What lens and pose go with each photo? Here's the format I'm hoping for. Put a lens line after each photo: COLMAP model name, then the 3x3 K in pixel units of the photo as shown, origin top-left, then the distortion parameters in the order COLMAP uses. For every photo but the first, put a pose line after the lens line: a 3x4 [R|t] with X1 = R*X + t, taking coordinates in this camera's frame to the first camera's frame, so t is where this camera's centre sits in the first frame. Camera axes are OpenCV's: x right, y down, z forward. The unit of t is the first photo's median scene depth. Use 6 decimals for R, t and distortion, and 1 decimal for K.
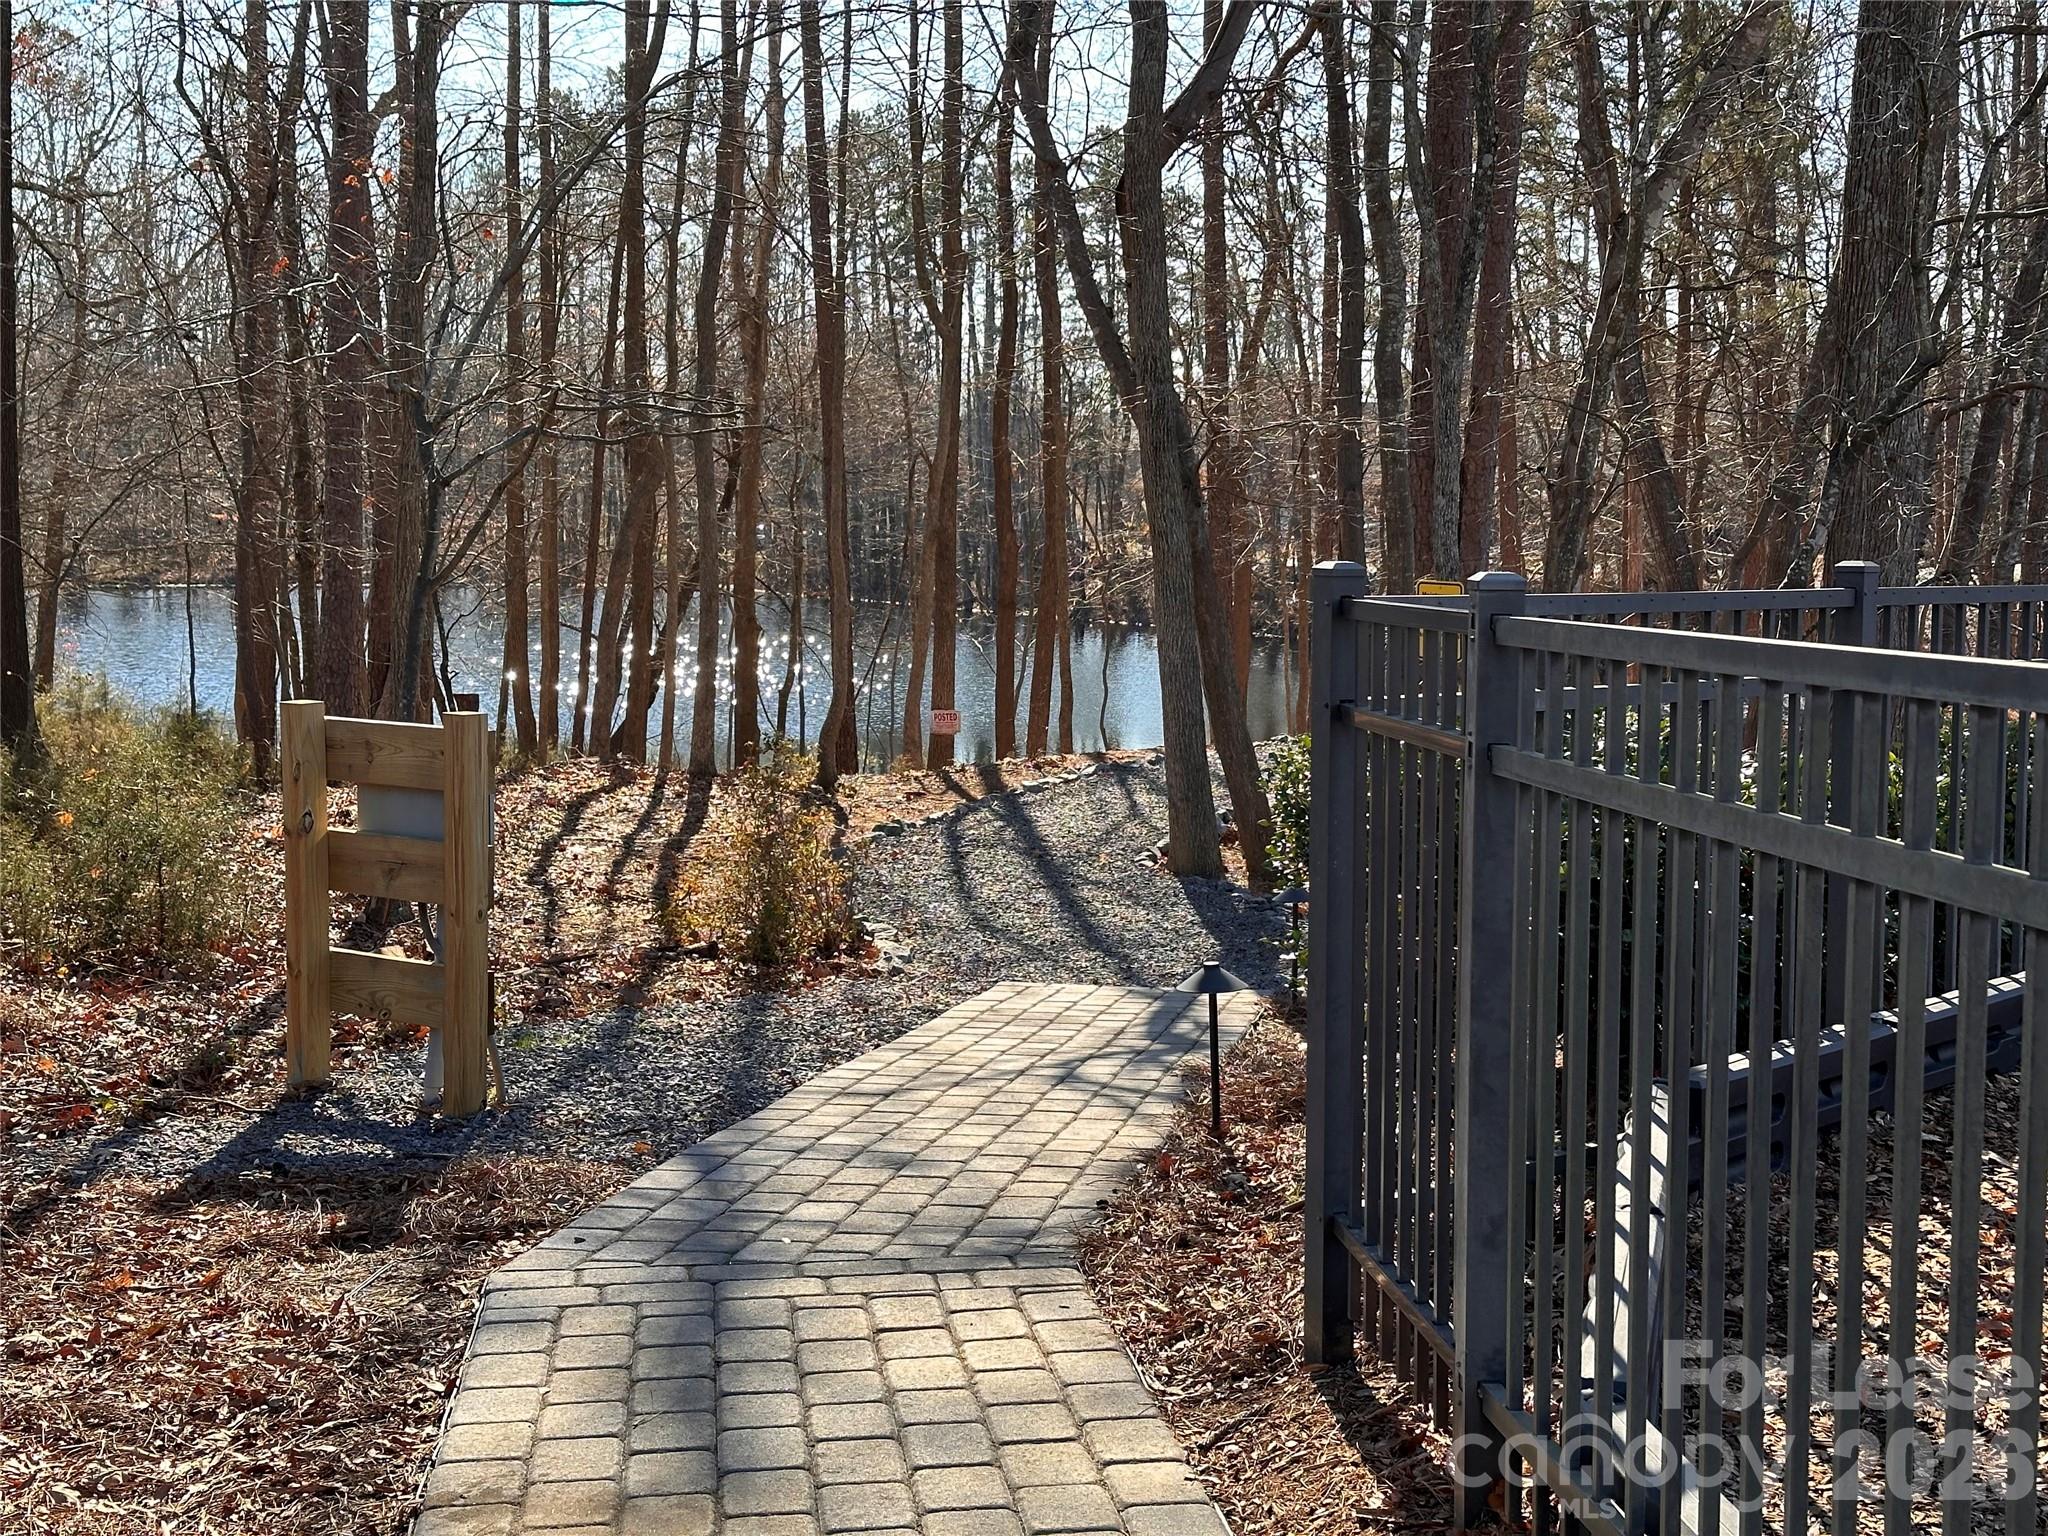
lens RADIAL K [[2863.2, 0, 1021.1], [0, 2863.2, 767.7], [0, 0, 1]] dist [0.051133, 0.000000]
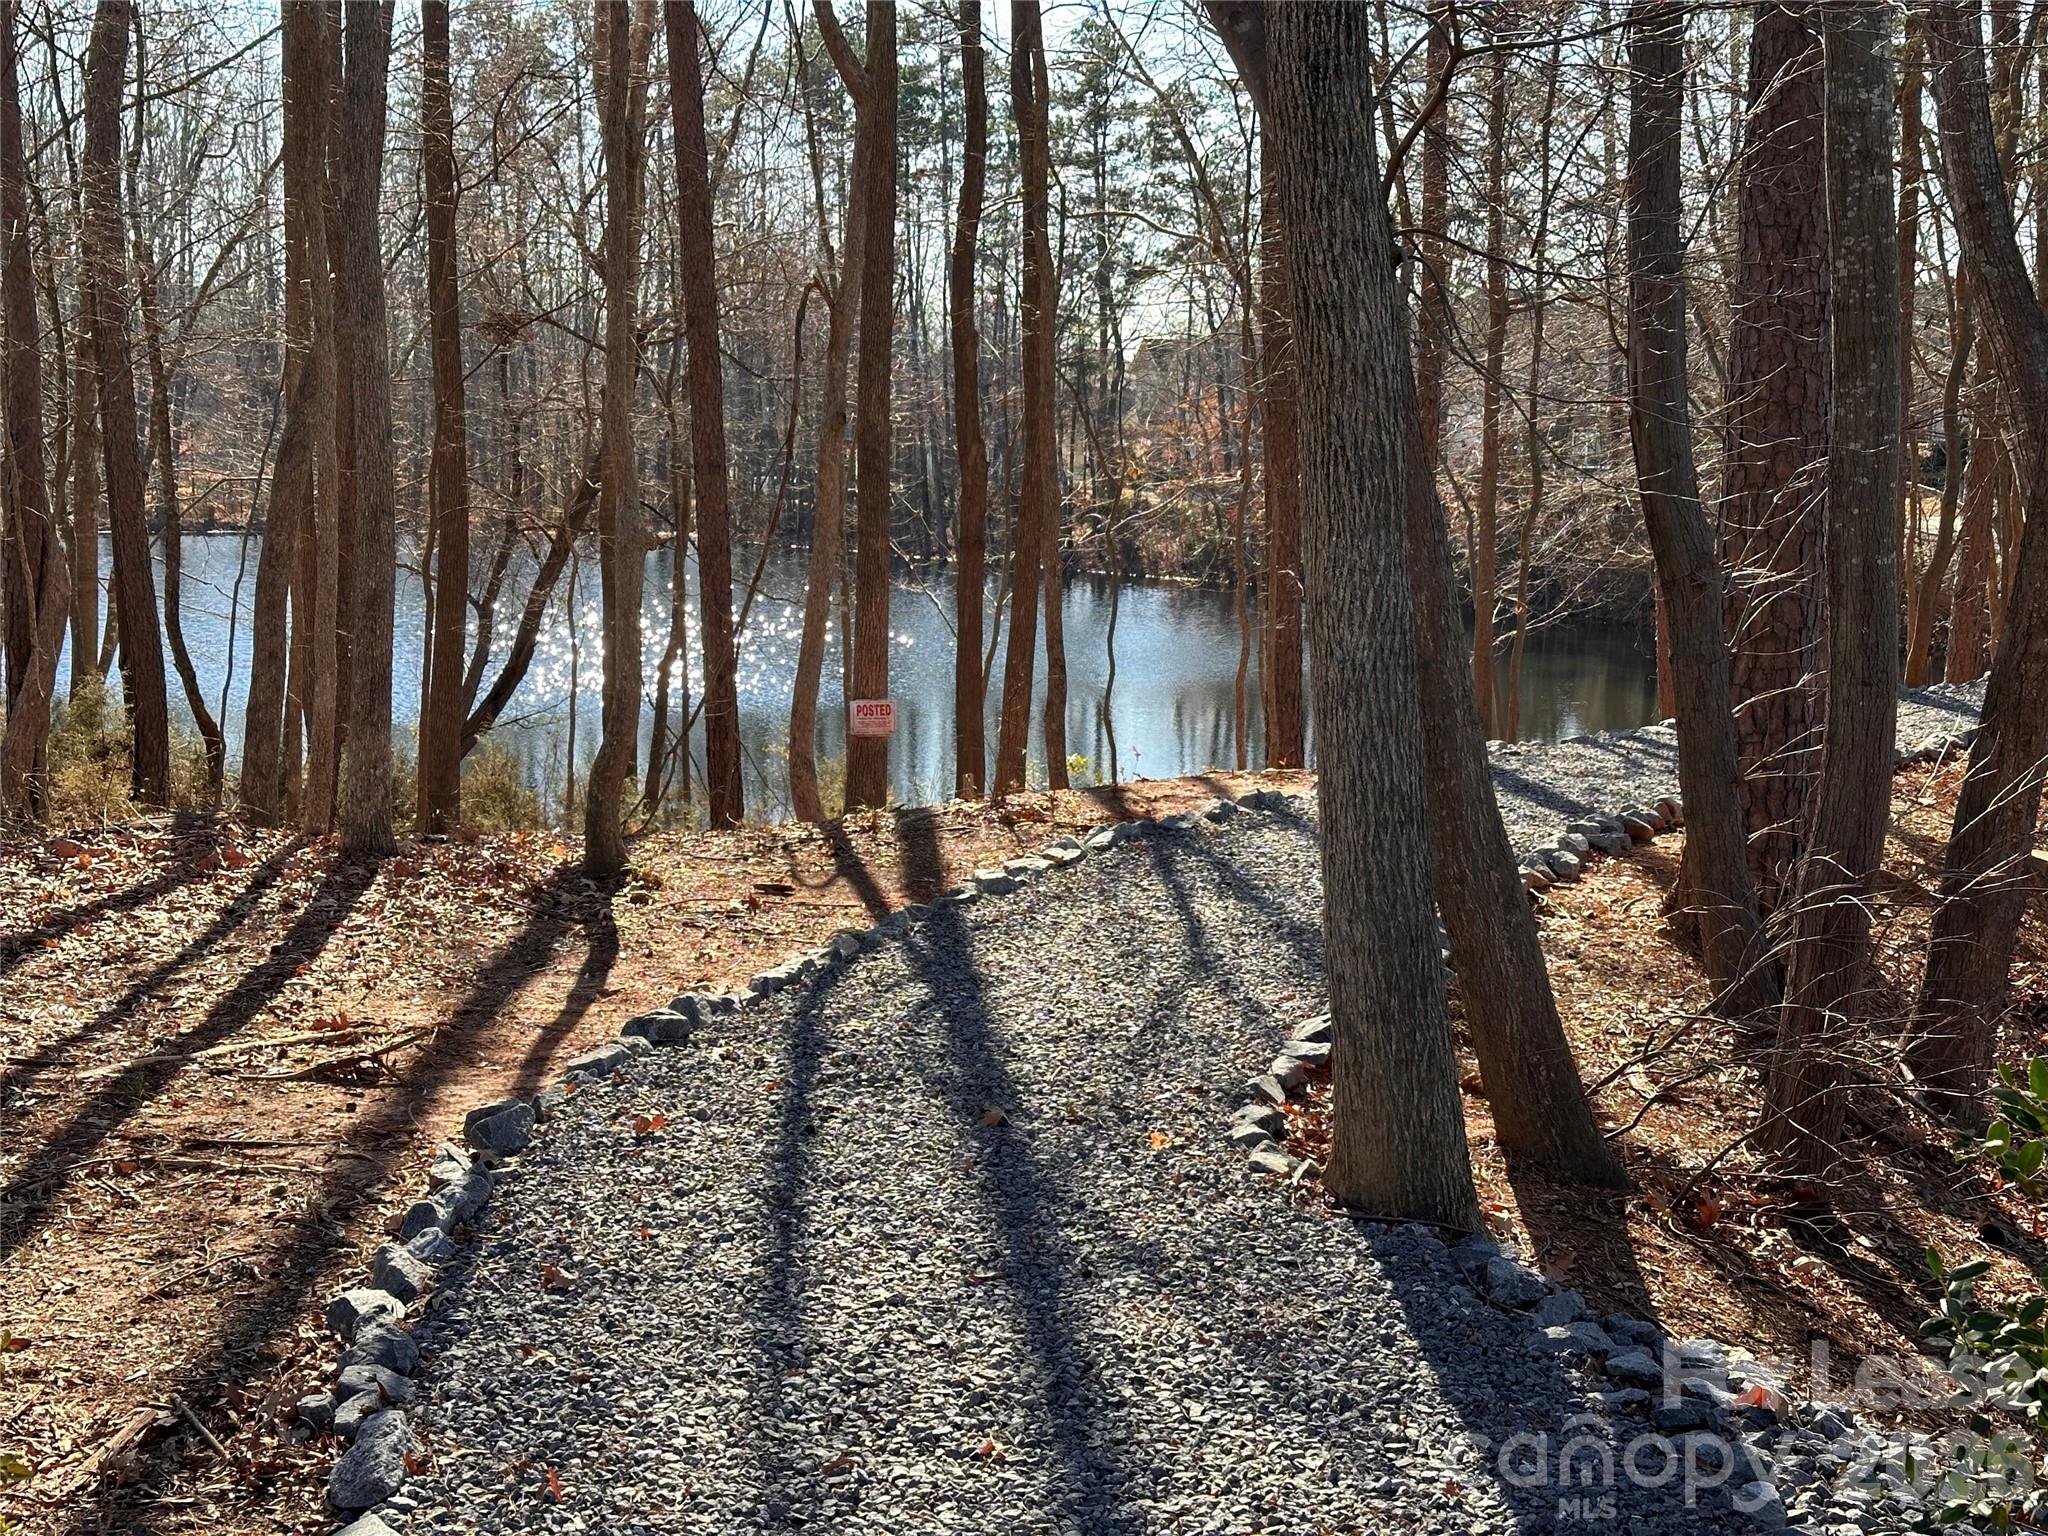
lens RADIAL K [[2863.2, 0, 1027.7], [0, 2863.2, 766.7], [0, 0, 1]] dist [0.051133, 0.000000]
pose [[0.999967, -0.000245, 0.008123, 0.005966], [0.000110, 0.999861, 0.016648, -0.022915], [-0.008126, -0.016646, 0.999828, 0.491852]]
